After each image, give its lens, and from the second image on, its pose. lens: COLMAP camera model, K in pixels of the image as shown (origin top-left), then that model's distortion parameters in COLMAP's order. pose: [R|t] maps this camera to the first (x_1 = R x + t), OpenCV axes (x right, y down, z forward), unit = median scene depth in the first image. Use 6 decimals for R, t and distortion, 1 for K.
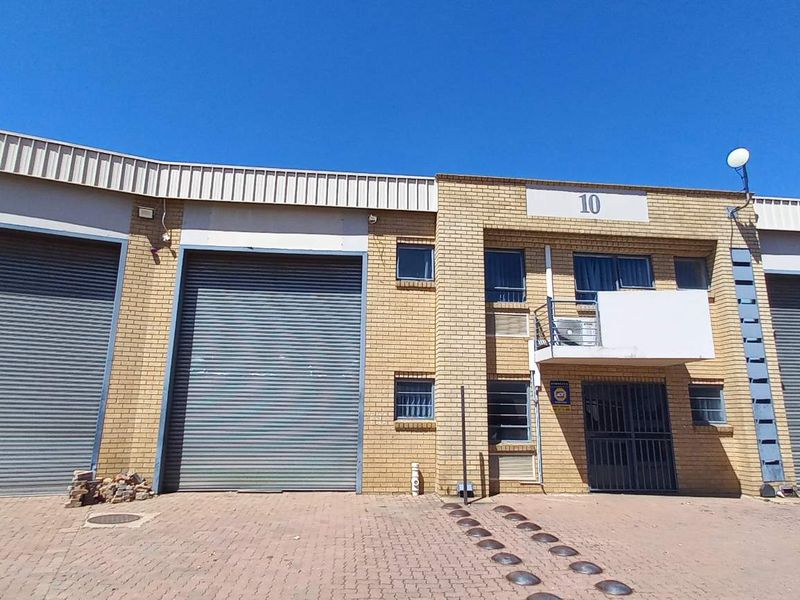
lens RADIAL K [[518.6, 0, 399.5], [0, 518.6, 297.0], [0, 0, 1]] dist [0.001006, 0.003022]
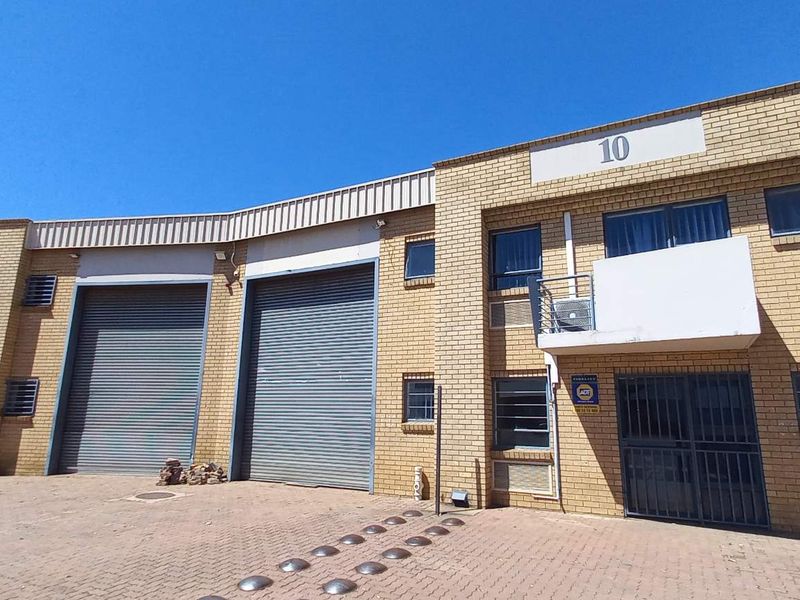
lens RADIAL K [[518.6, 0, 393.5], [0, 518.6, 297.3], [0, 0, 1]] dist [0.001006, 0.003022]
pose [[0.836274, -0.122637, -0.534421, 0.516442], [0.120306, 0.991956, -0.039374, 0.036529], [0.534951, -0.031367, 0.844301, 0.158089]]
